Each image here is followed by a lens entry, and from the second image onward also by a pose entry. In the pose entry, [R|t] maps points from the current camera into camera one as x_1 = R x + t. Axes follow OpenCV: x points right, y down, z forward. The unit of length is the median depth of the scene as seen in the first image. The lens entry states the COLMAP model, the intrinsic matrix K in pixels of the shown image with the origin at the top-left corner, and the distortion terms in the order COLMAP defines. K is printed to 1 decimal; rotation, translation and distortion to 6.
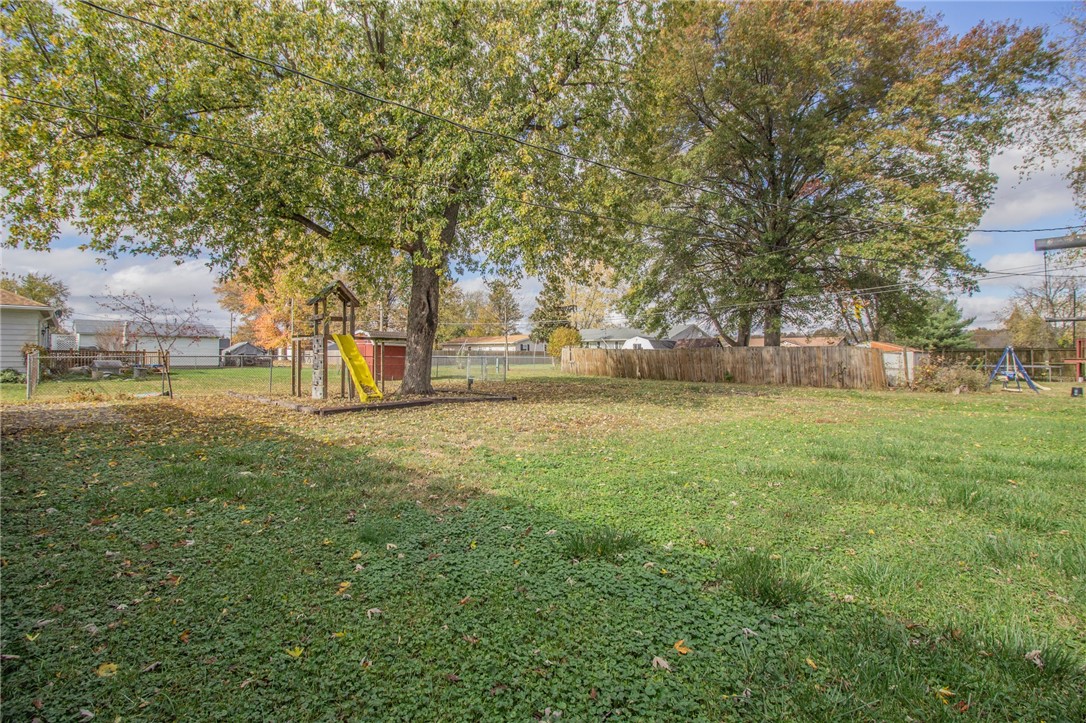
lens RADIAL K [[517.4, 0, 541.8], [0, 517.4, 343.8], [0, 0, 1]] dist [0.001825, -0.019563]
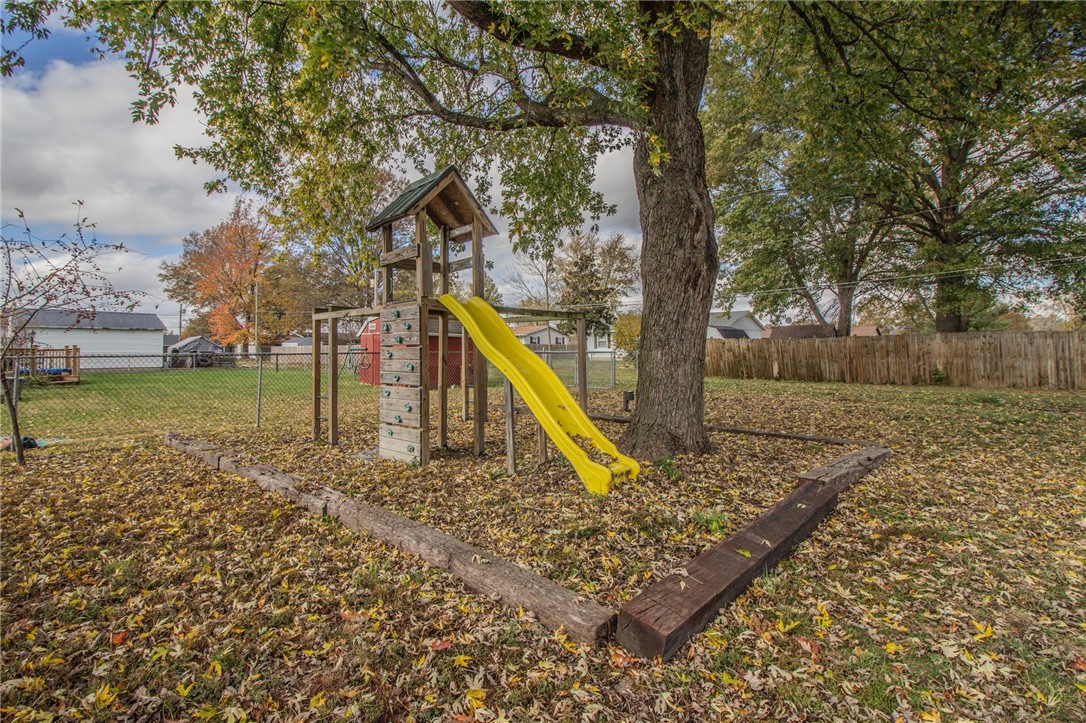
lens RADIAL K [[517.4, 0, 541.8], [0, 517.4, 343.8], [0, 0, 1]] dist [0.001825, -0.019563]
pose [[0.997667, -0.009311, 0.067635, -0.172303], [0.008552, 0.999897, 0.011510, 0.006346], [-0.067736, -0.010904, 0.997644, 0.294990]]
